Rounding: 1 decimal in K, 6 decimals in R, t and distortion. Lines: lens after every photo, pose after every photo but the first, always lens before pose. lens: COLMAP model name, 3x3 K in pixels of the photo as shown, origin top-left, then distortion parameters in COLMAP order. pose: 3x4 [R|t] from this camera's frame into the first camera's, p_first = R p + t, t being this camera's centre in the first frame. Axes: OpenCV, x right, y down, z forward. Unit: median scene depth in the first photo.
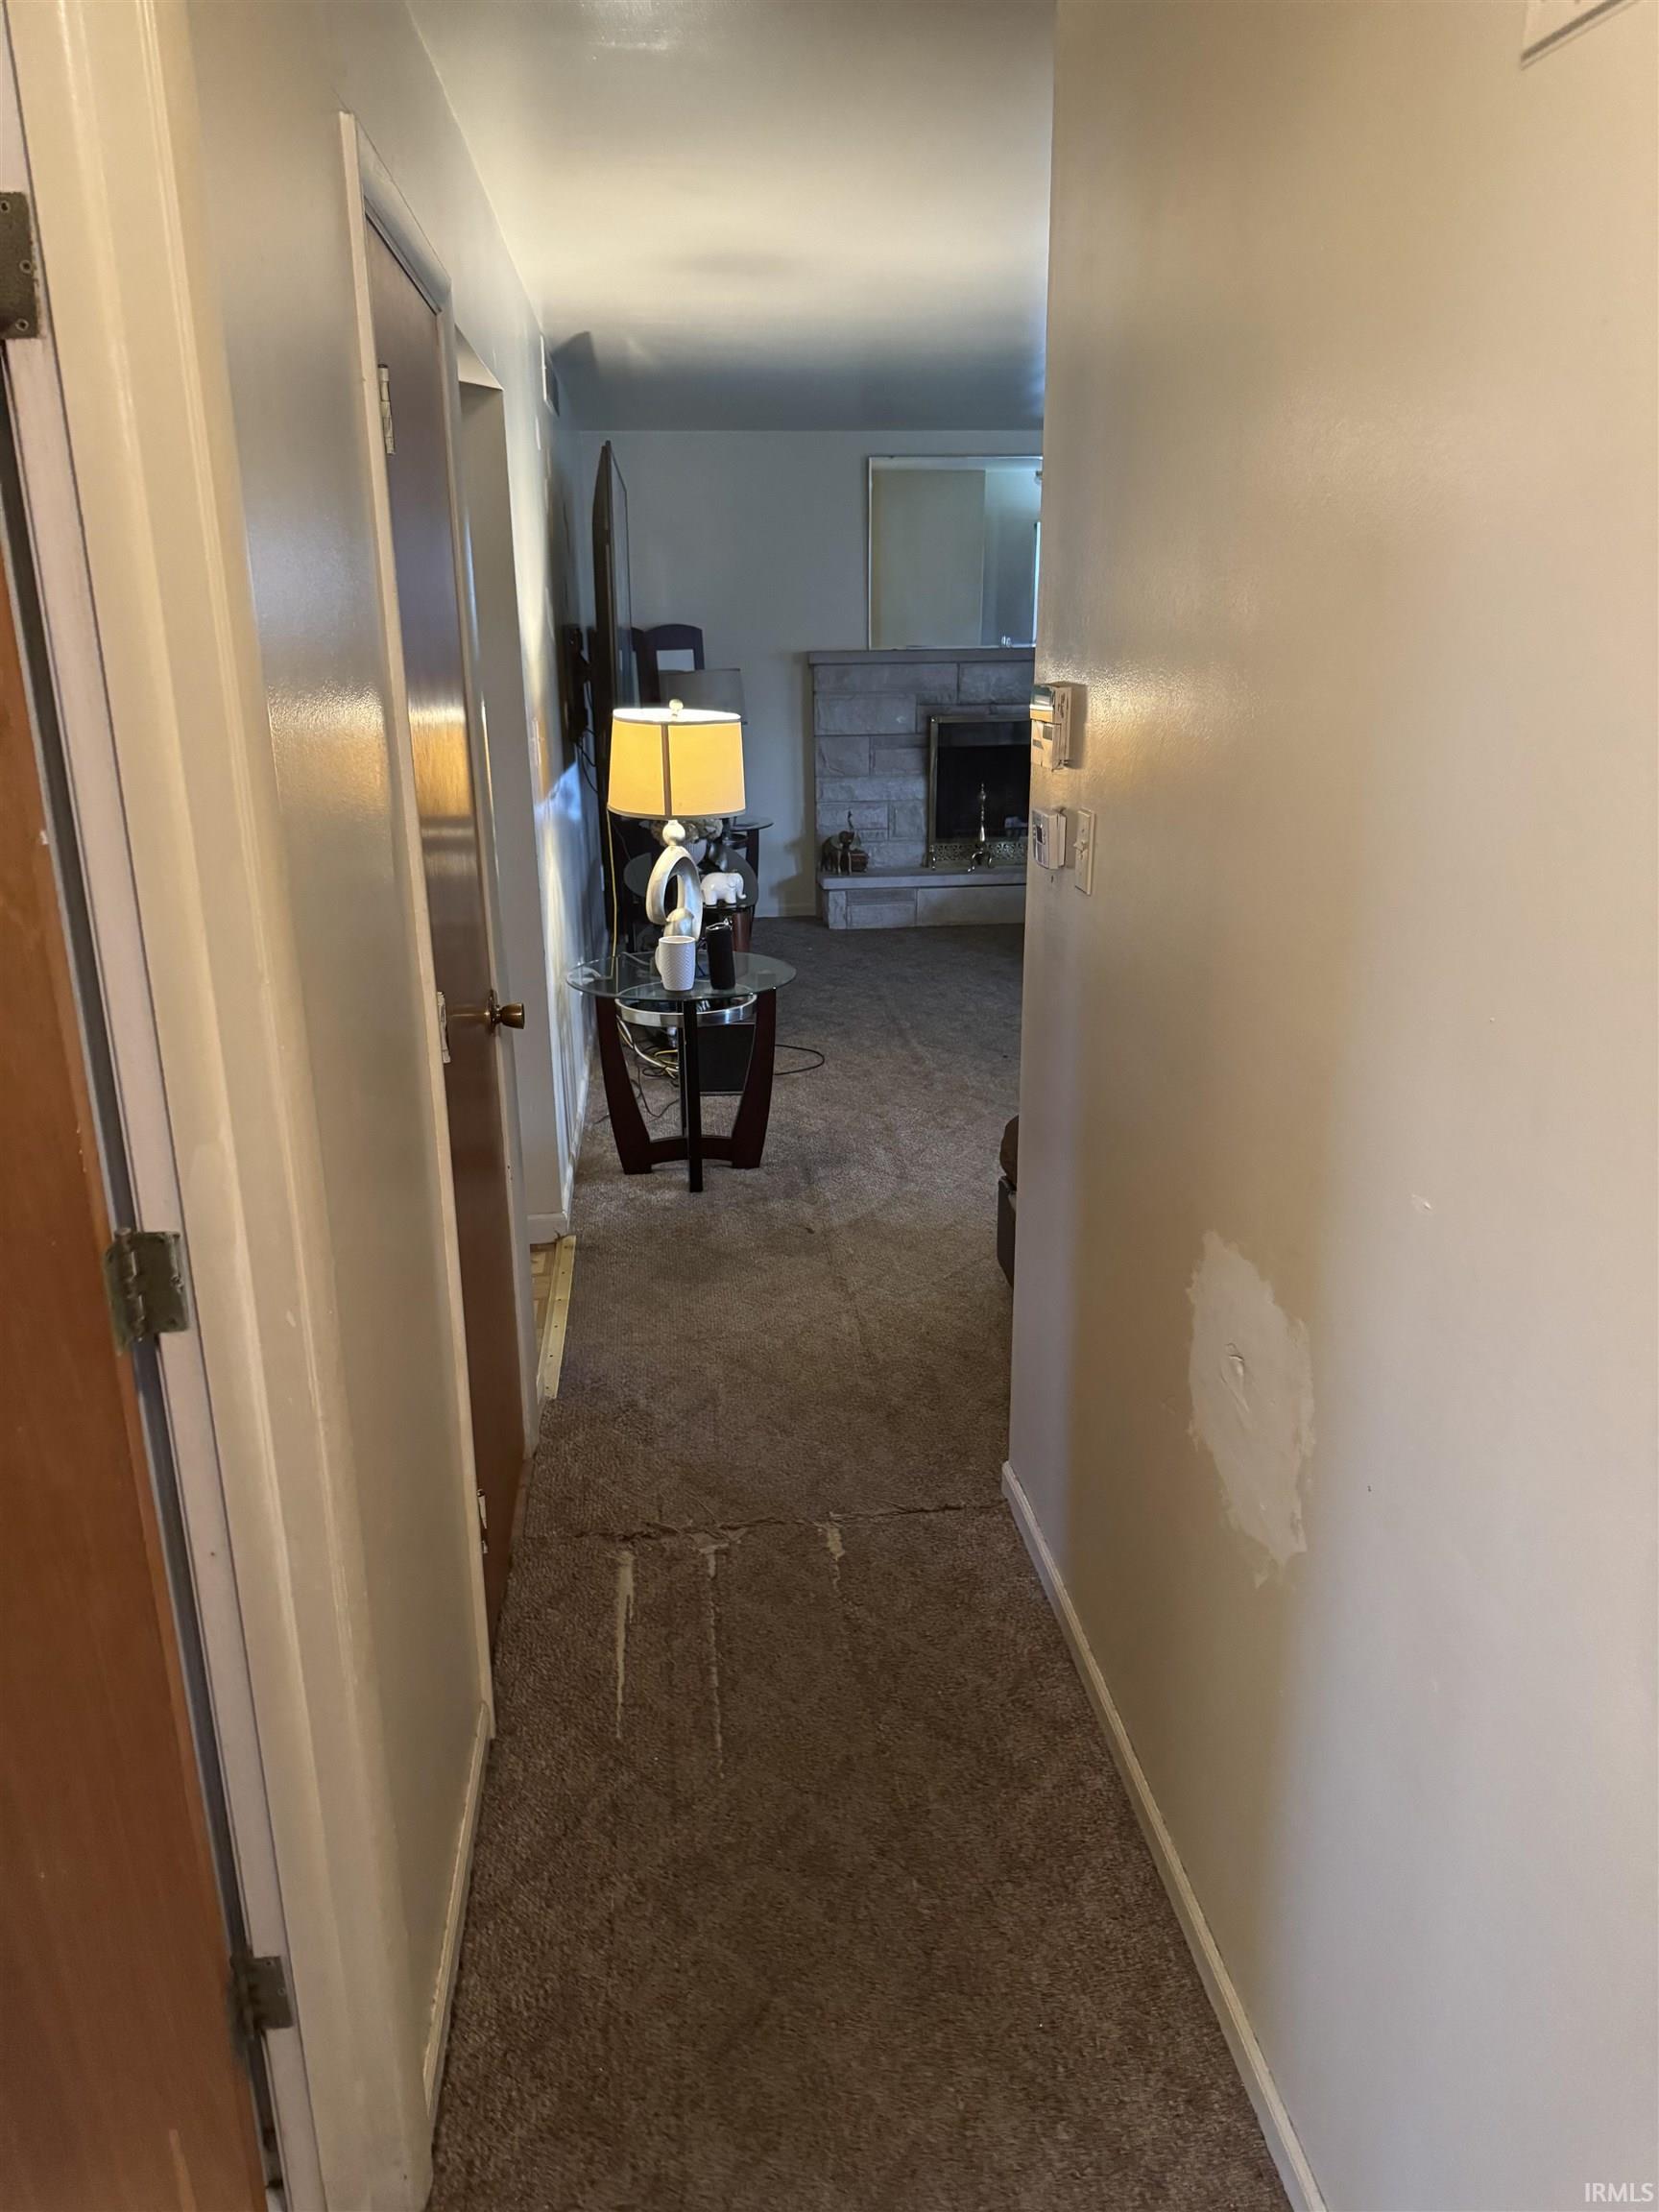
lens RADIAL K [[1560.1, 0, 835.2], [0, 1560.1, 1100.0], [0, 0, 1]] dist [0.132751, -0.231686]
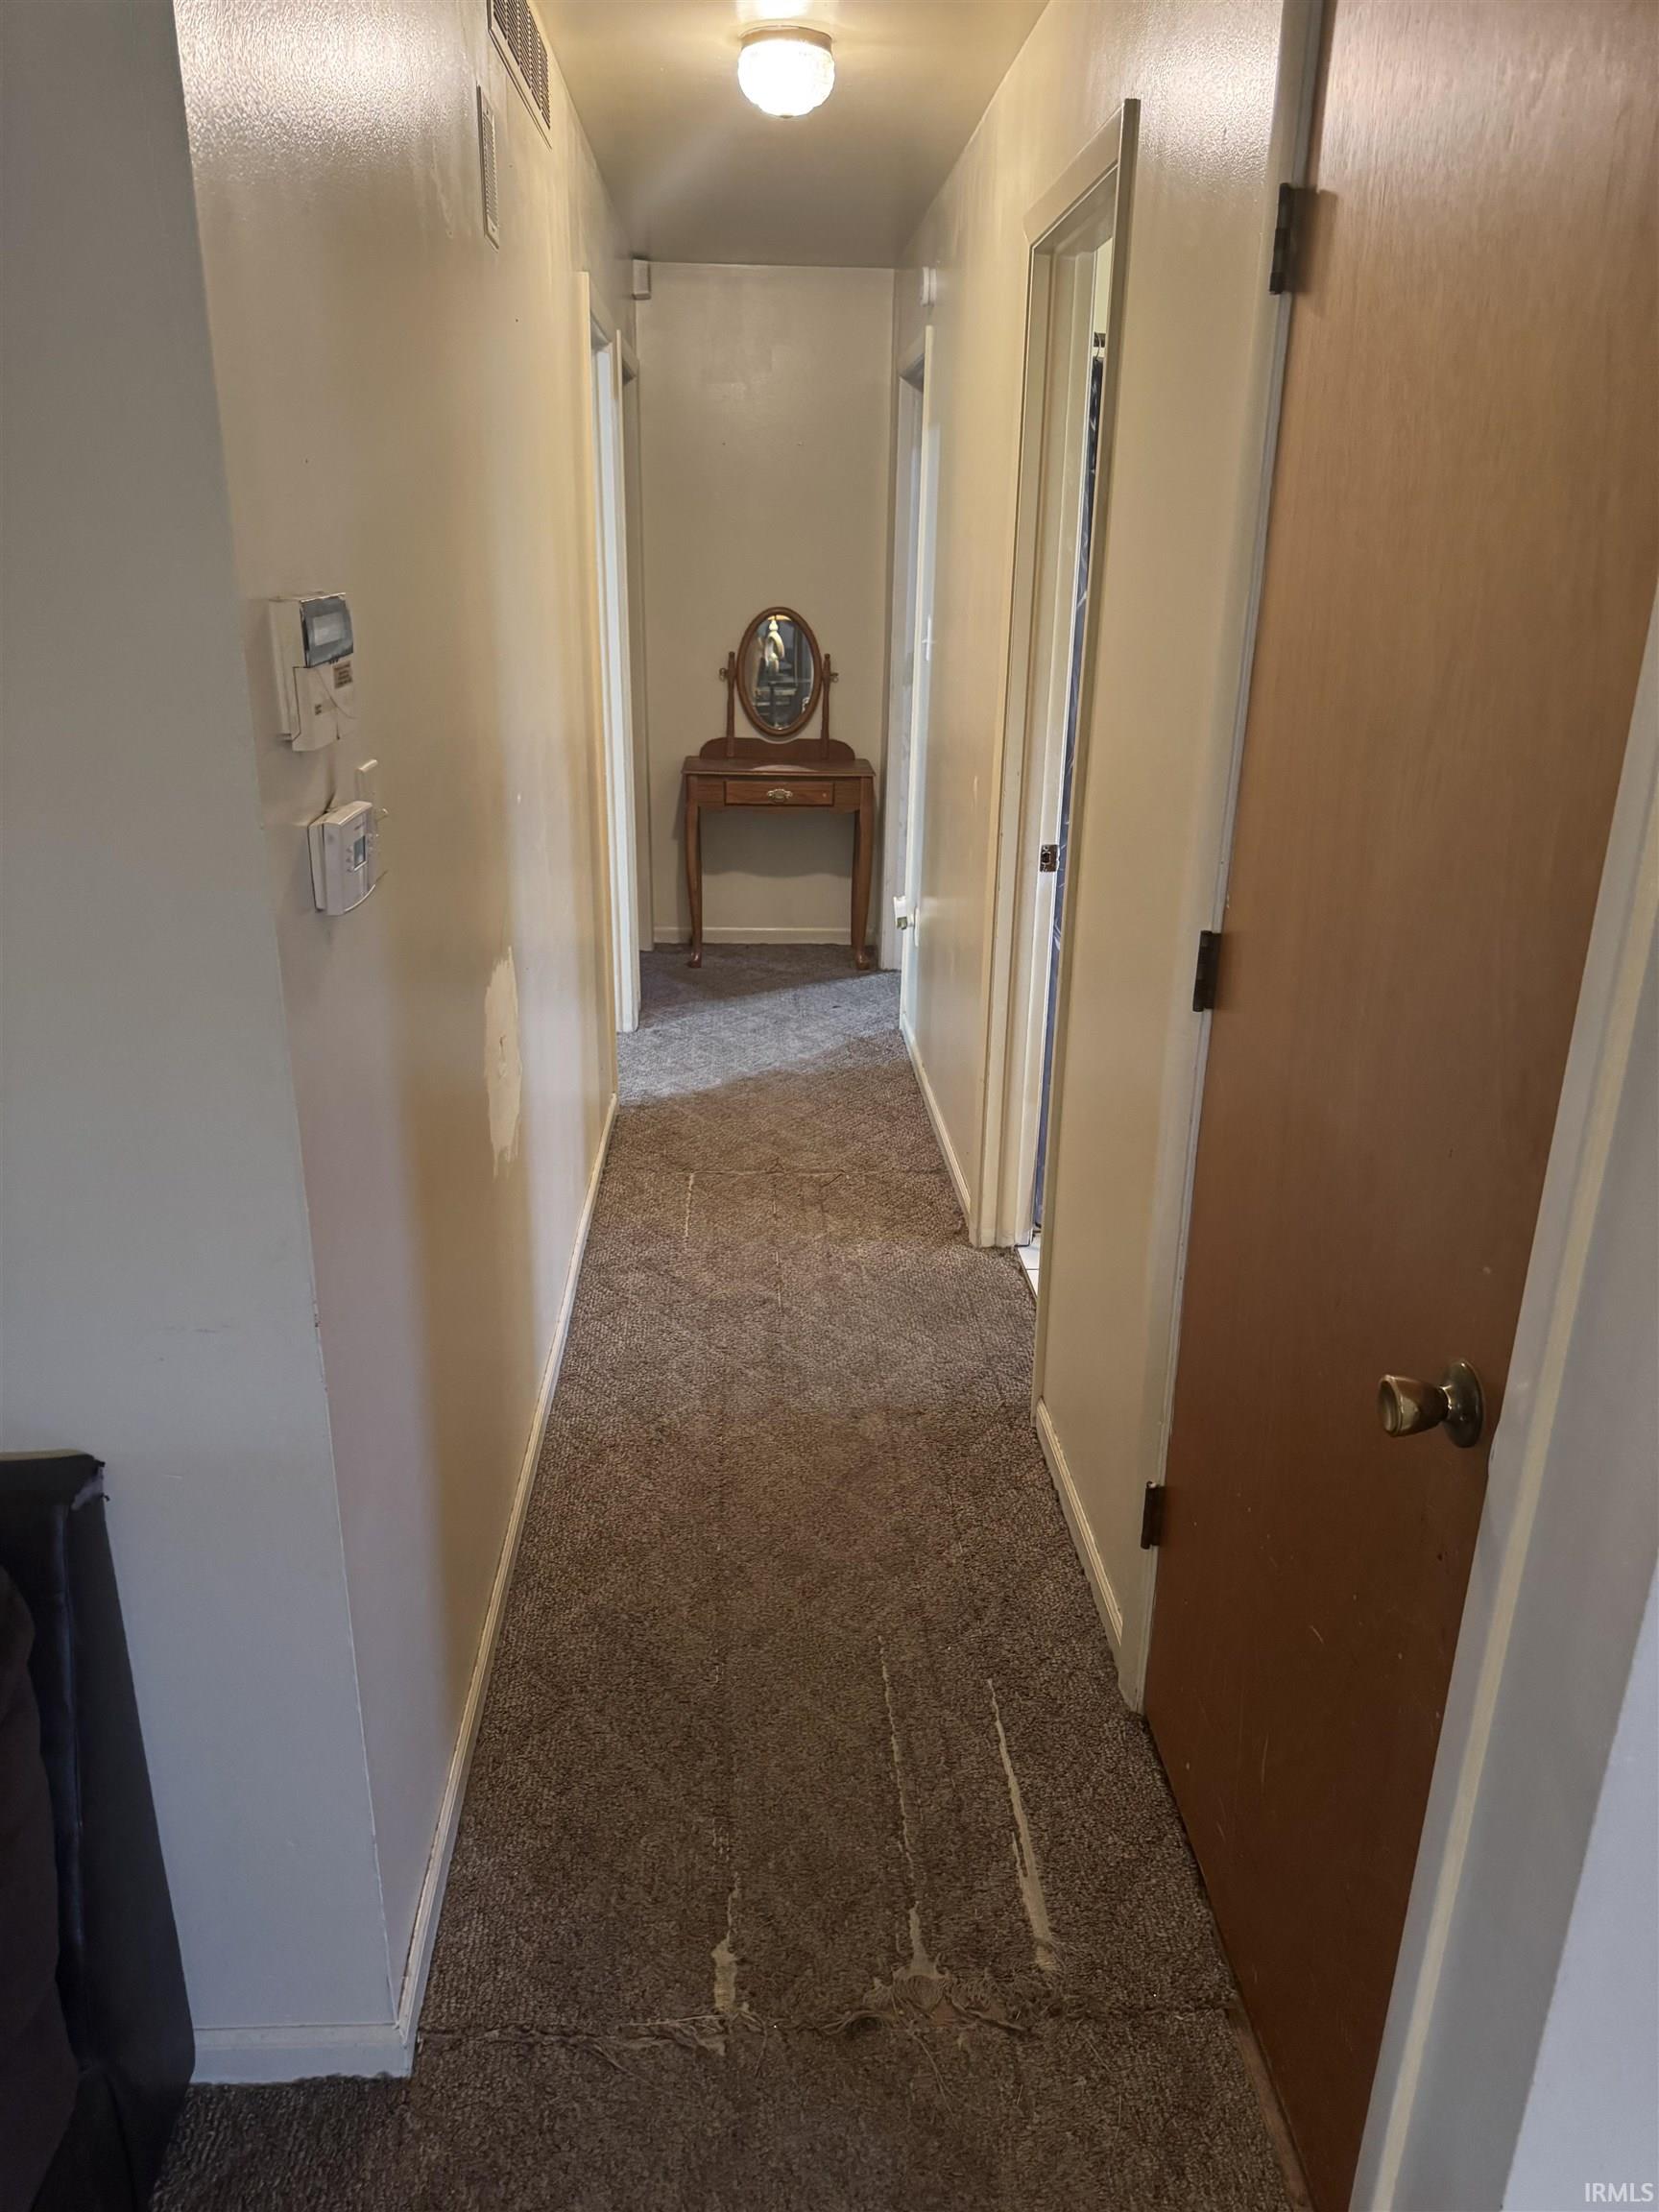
lens RADIAL K [[1560.1, 0, 835.2], [0, 1560.1, 1100.0], [0, 0, 1]] dist [0.132751, -0.231686]
pose [[-0.998579, -0.024257, 0.047450, -0.023487], [0.008873, 0.802289, 0.596869, -0.134598], [-0.052547, 0.596442, -0.800934, 0.459267]]
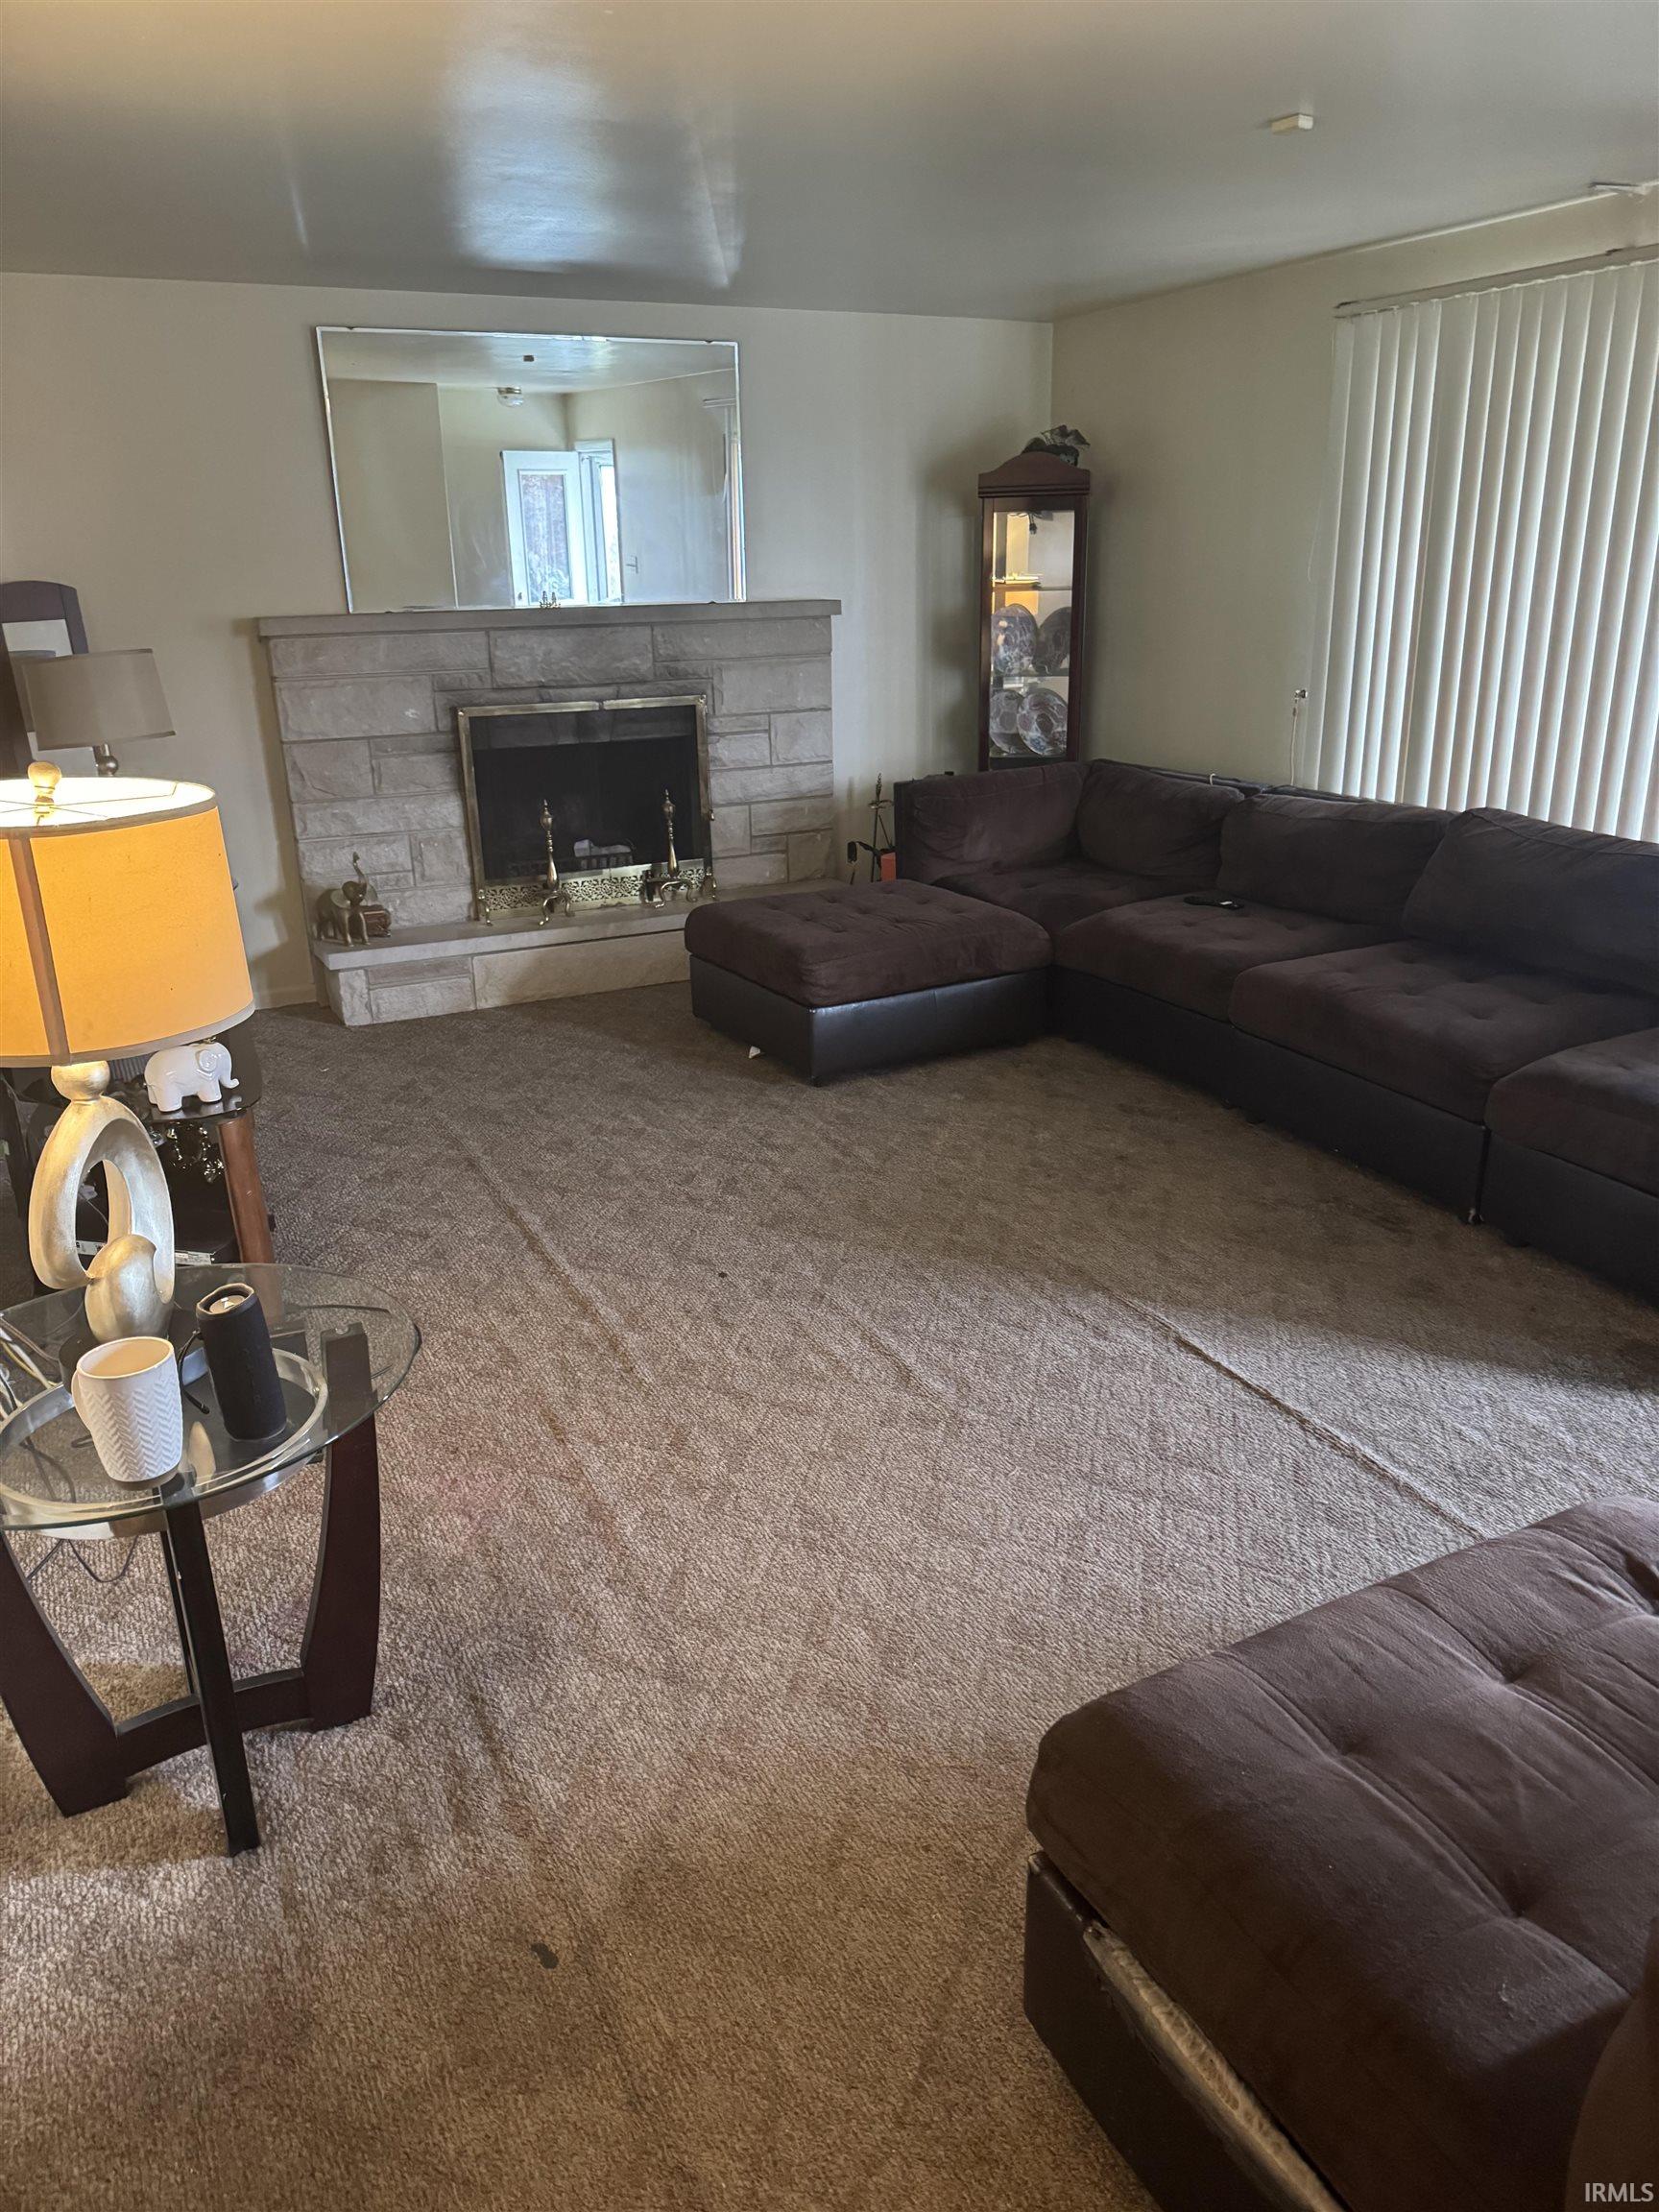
lens RADIAL K [[1560.1, 0, 835.2], [0, 1560.1, 1100.0], [0, 0, 1]] dist [0.132751, -0.231686]
pose [[0.939352, -0.126337, 0.318836, -0.027576], [0.117519, 0.991966, 0.046827, -0.088313], [-0.322190, -0.006518, 0.946653, 0.294769]]
